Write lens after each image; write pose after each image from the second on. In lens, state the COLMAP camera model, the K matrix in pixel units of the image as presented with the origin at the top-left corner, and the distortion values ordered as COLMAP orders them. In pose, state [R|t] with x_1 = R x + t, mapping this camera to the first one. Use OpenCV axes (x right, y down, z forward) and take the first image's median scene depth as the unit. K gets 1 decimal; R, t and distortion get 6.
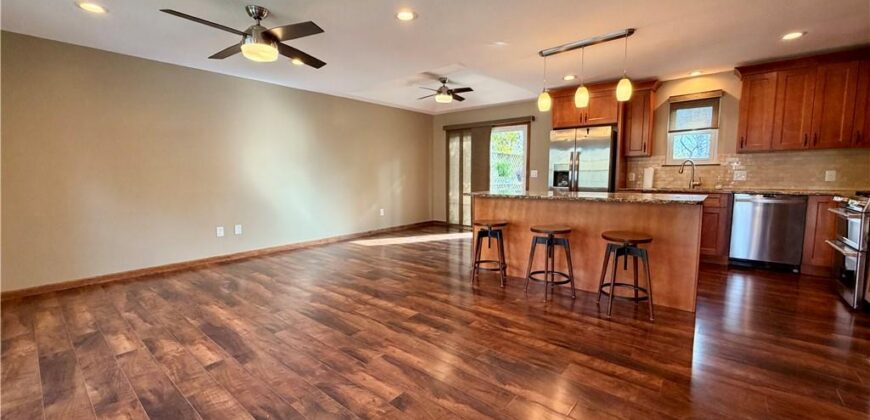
lens RADIAL K [[347.8, 0, 427.4], [0, 347.8, 208.5], [0, 0, 1]] dist [0.002586, -0.000444]
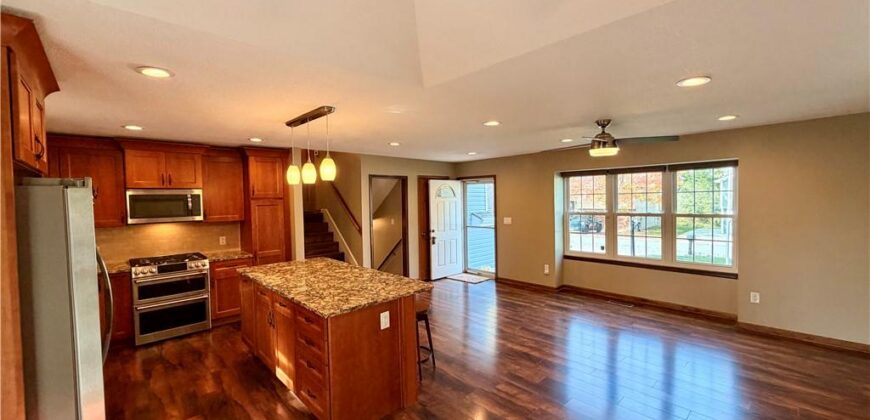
lens RADIAL K [[347.8, 0, 432.8], [0, 347.8, 211.9], [0, 0, 1]] dist [0.002586, -0.000444]
pose [[-0.993980, 0.021191, 0.107492, 0.017145], [0.035872, 0.989984, 0.136544, -0.258239], [-0.103522, 0.139578, -0.984785, 1.459722]]
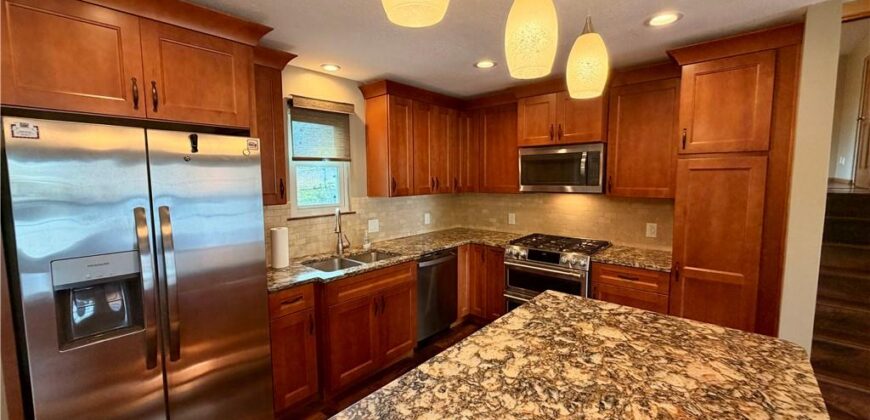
lens RADIAL K [[347.8, 0, 438.3], [0, 347.8, 206.5], [0, 0, 1]] dist [0.002586, -0.000444]
pose [[0.017954, -0.076768, 0.996887, 0.151949], [0.103576, 0.991827, 0.074512, -0.173945], [-0.994459, 0.101916, 0.025759, 0.819752]]
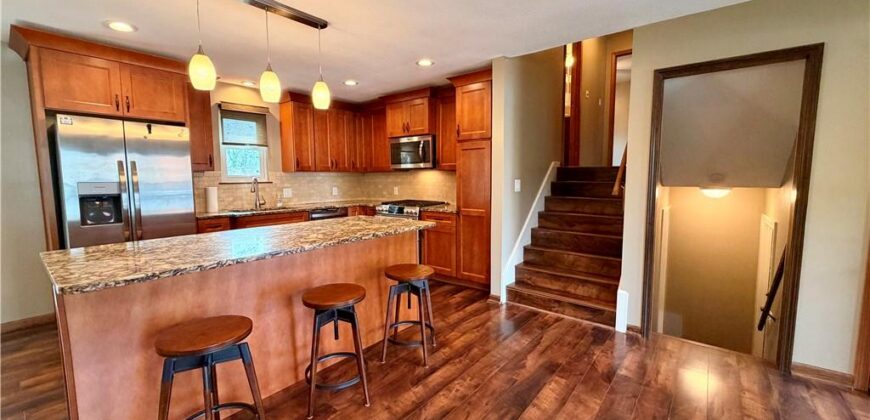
lens RADIAL K [[347.8, 0, 438.1], [0, 347.8, 207.4], [0, 0, 1]] dist [0.002586, -0.000444]
pose [[-0.026800, -0.077478, 0.996634, -0.180649], [0.103498, 0.991419, 0.079855, -0.086021], [-0.994269, 0.105289, -0.018551, 0.552441]]
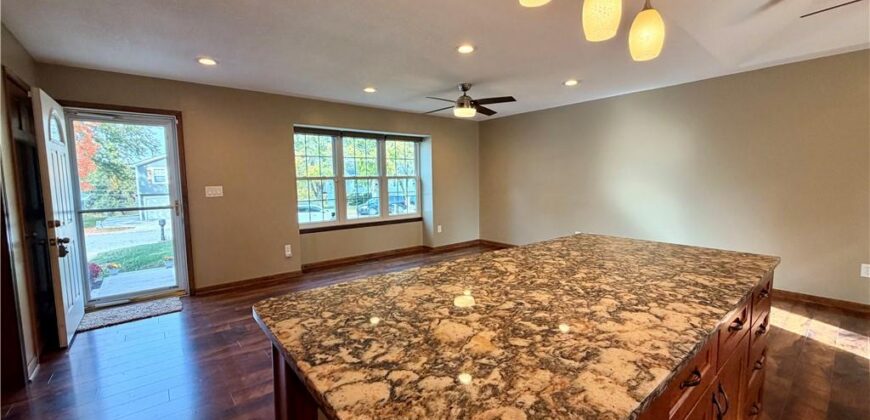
lens RADIAL K [[347.8, 0, 435.3], [0, 347.8, 209.5], [0, 0, 1]] dist [0.002586, -0.000444]
pose [[-0.182262, 0.096500, -0.978503, 0.650675], [-0.082997, 0.990111, 0.113105, -0.111671], [0.979741, 0.101827, -0.172450, 0.702104]]
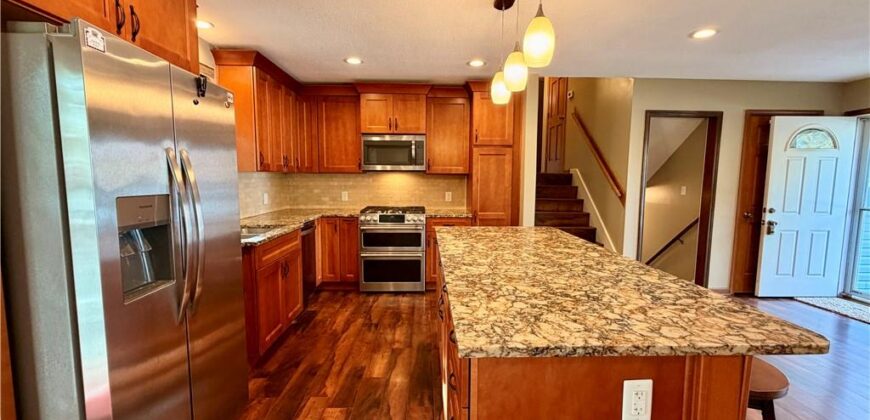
lens RADIAL K [[347.8, 0, 434.1], [0, 347.8, 211.2], [0, 0, 1]] dist [0.002586, -0.000444]
pose [[-0.665725, -0.068975, 0.743002, 0.097478], [0.072078, 0.985118, 0.156033, -0.155733], [-0.742708, 0.157430, -0.650847, 1.124543]]
